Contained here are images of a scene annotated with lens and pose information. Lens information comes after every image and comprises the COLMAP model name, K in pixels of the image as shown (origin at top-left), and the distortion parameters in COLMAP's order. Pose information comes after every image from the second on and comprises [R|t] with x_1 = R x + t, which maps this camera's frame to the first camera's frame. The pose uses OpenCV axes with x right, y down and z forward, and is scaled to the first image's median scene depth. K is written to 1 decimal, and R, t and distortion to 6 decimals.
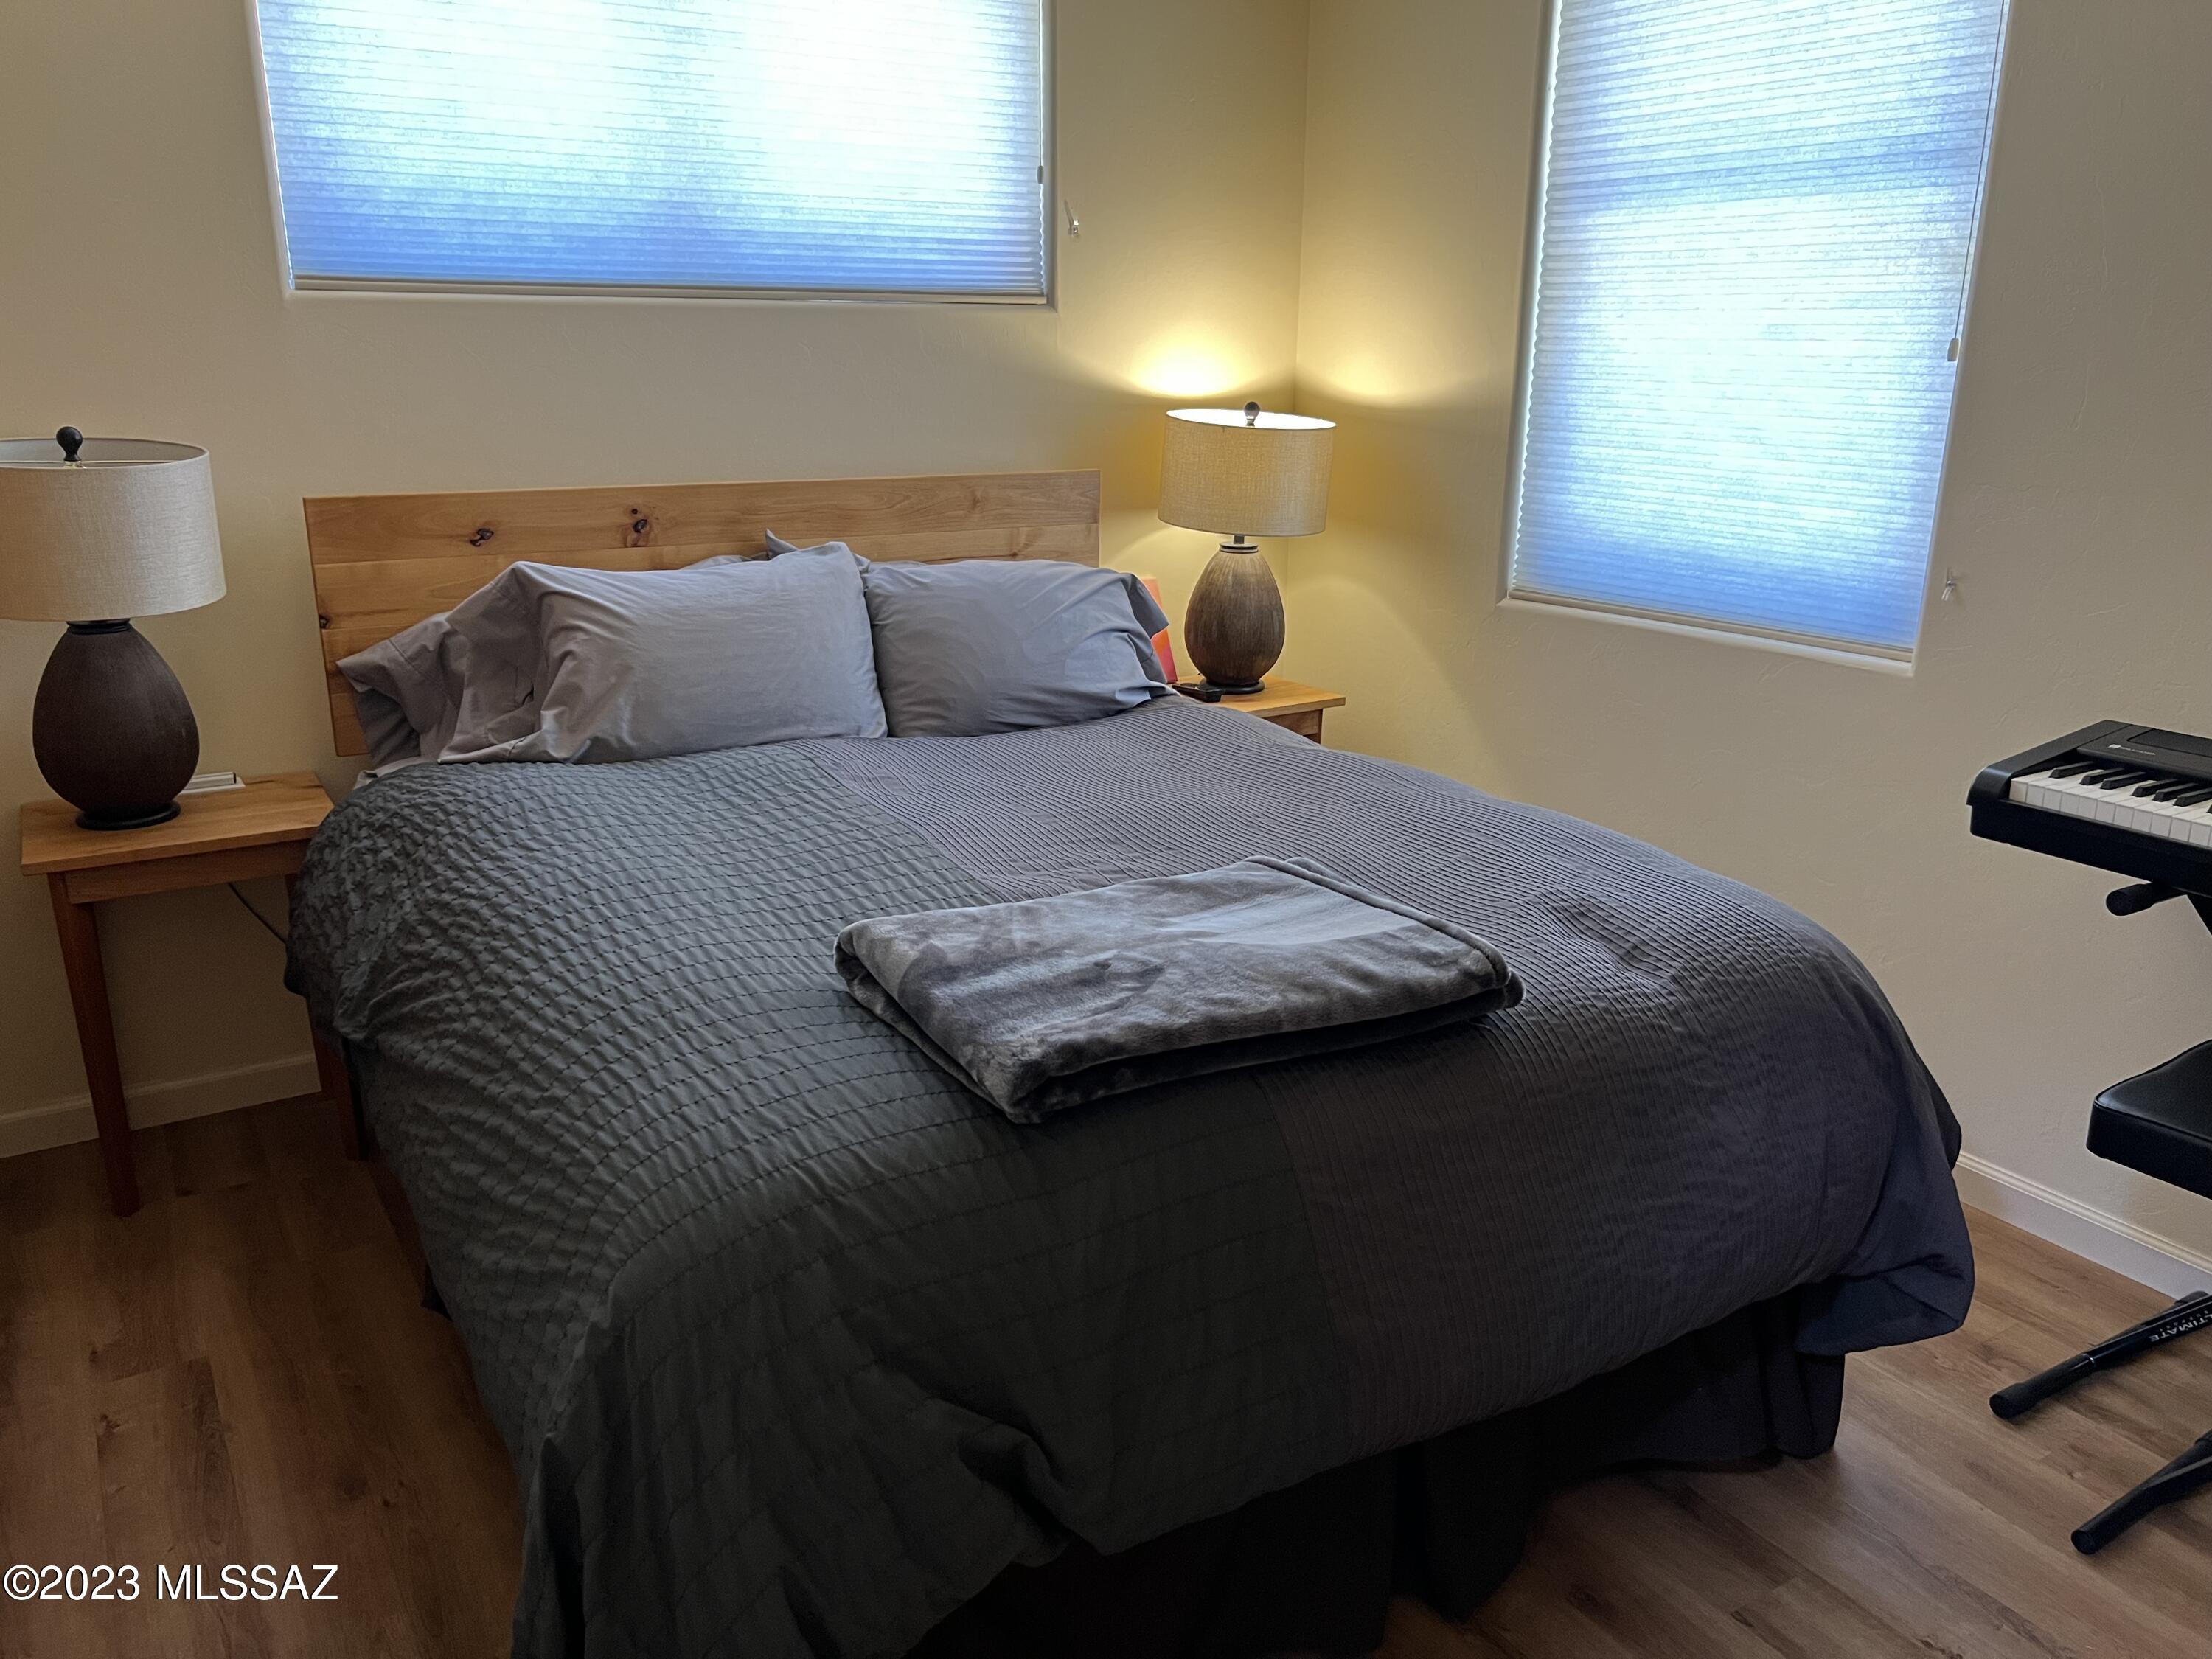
lens RADIAL K [[1670.3, 0, 1103.9], [0, 1670.3, 833.2], [0, 0, 1]] dist [0.056728, -0.062214]
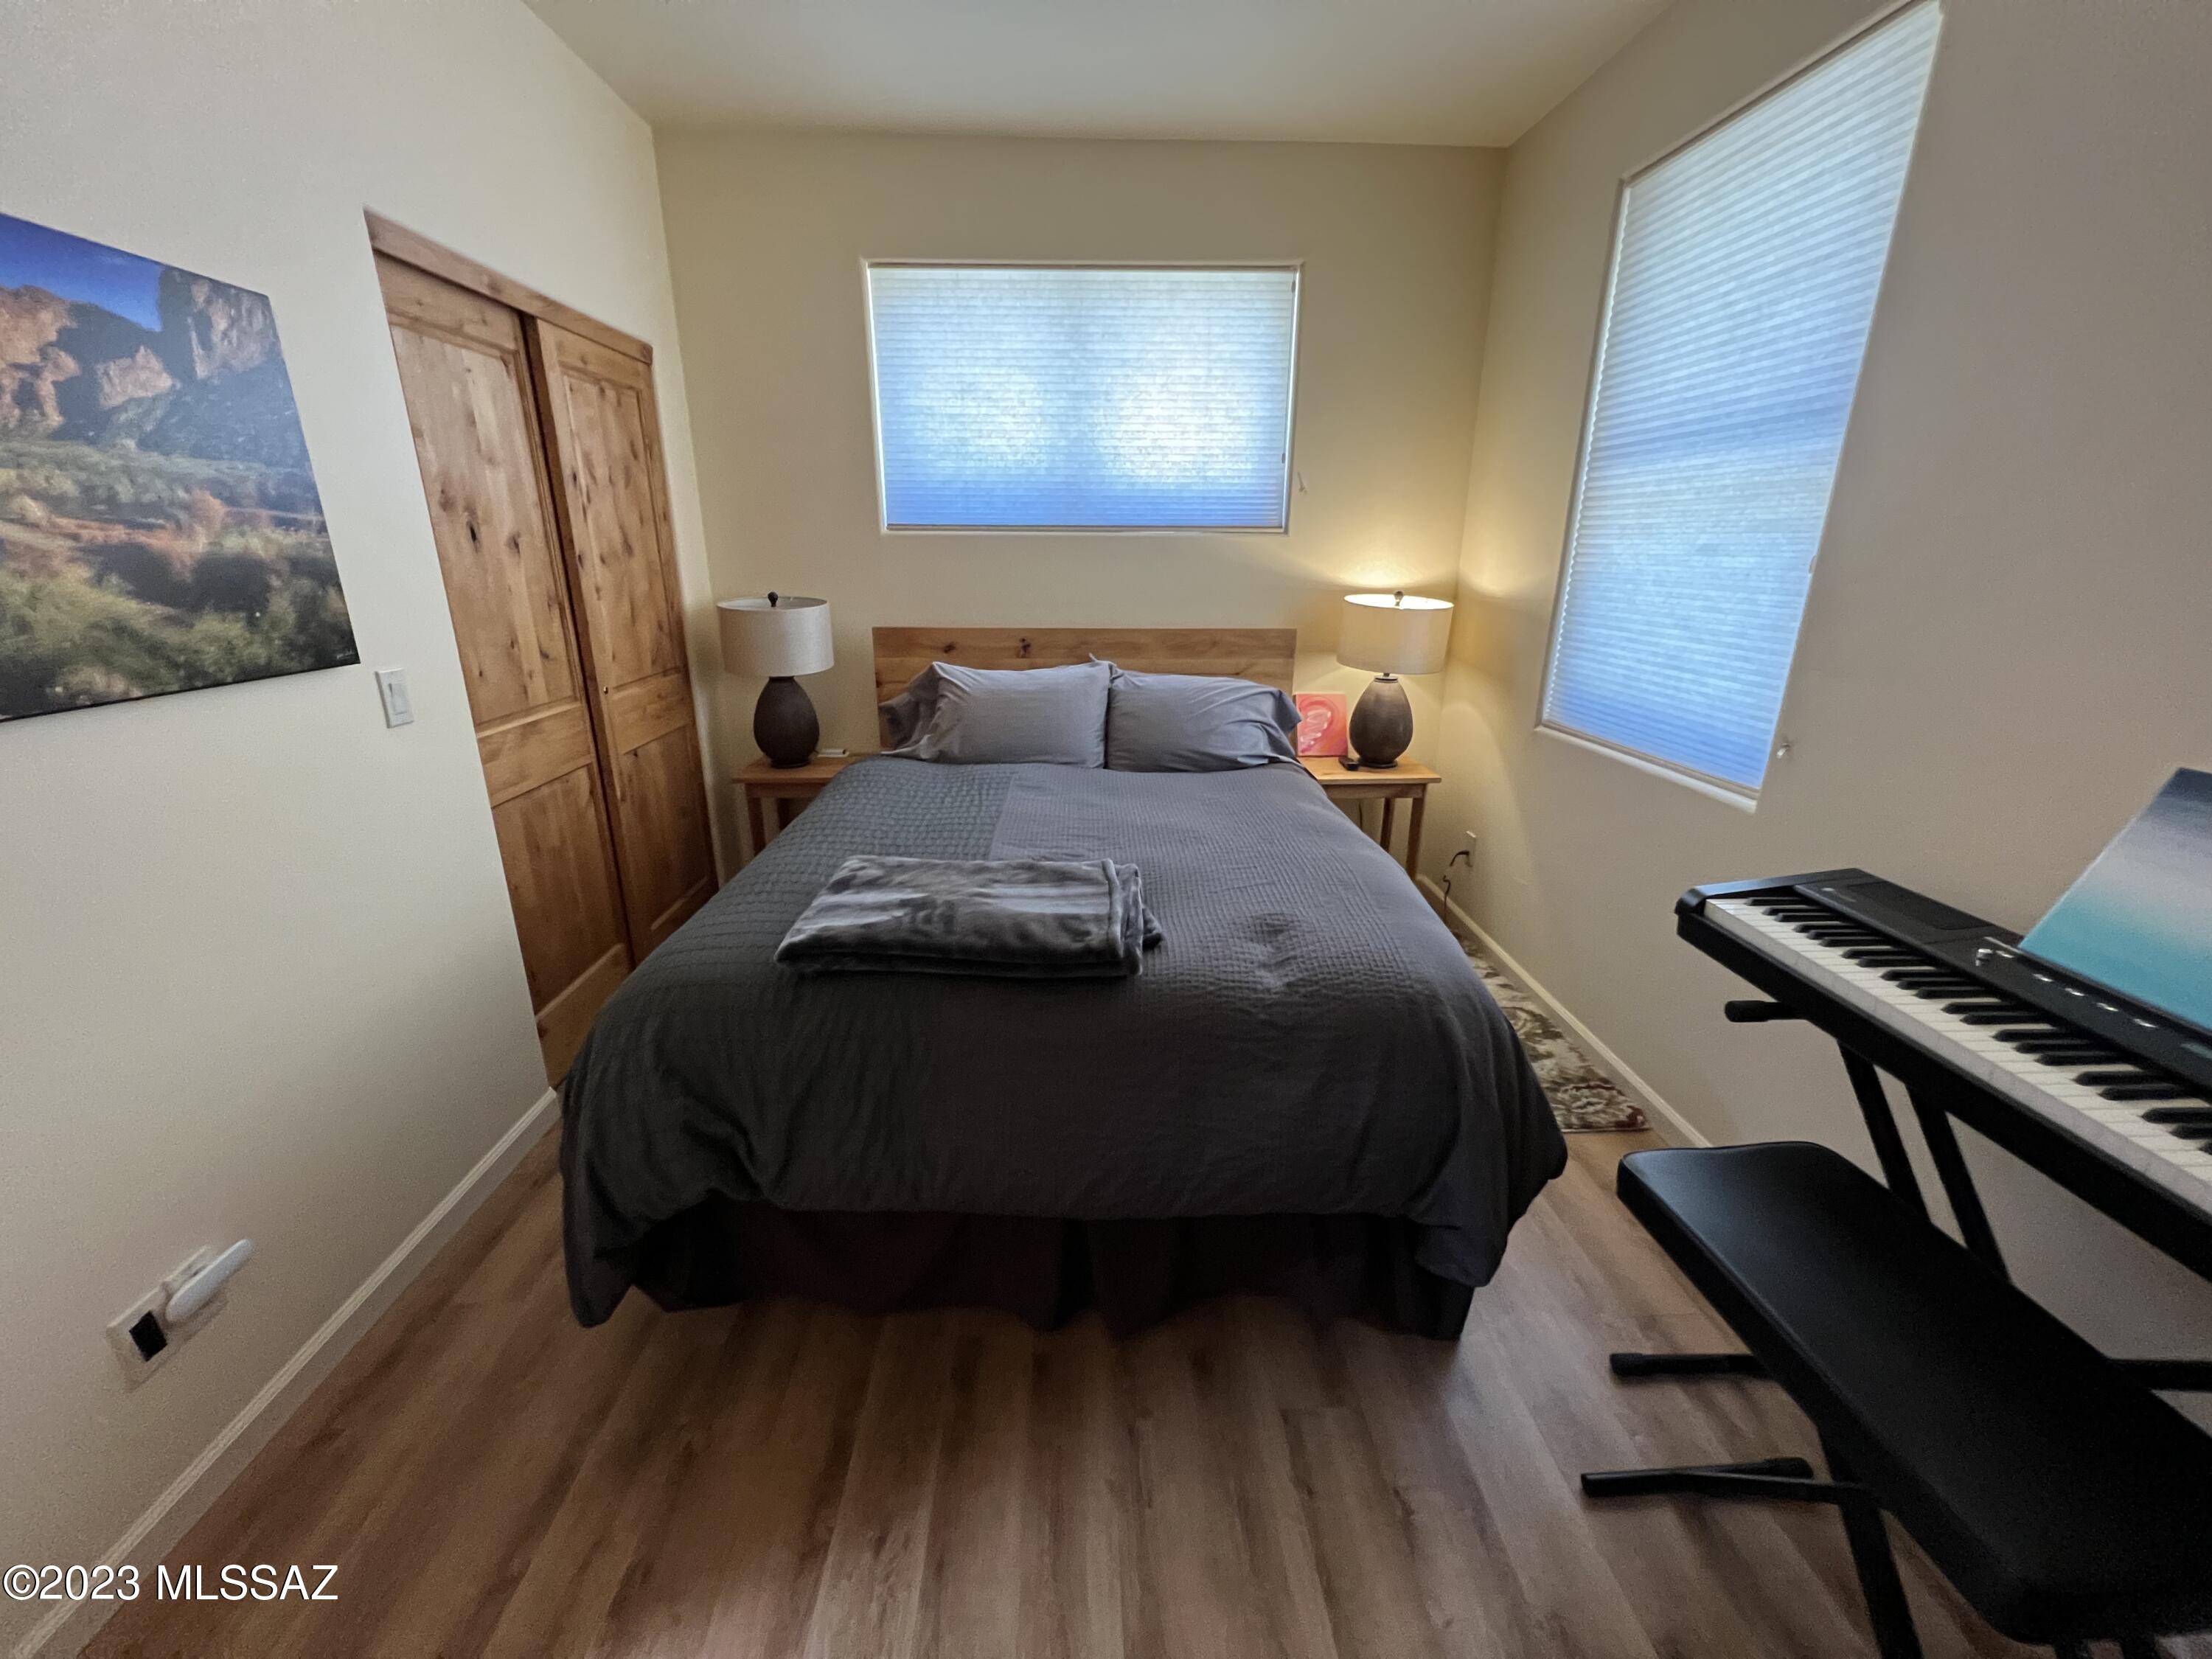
lens RADIAL K [[886.6, 0, 1111.0], [0, 886.6, 818.9], [0, 0, 1]] dist [0.000249, 0.000004]
pose [[0.868509, 0.143778, -0.474363, 0.352701], [-0.140584, 0.989160, 0.042418, -0.044409], [0.475319, 0.029847, 0.879307, 0.146797]]
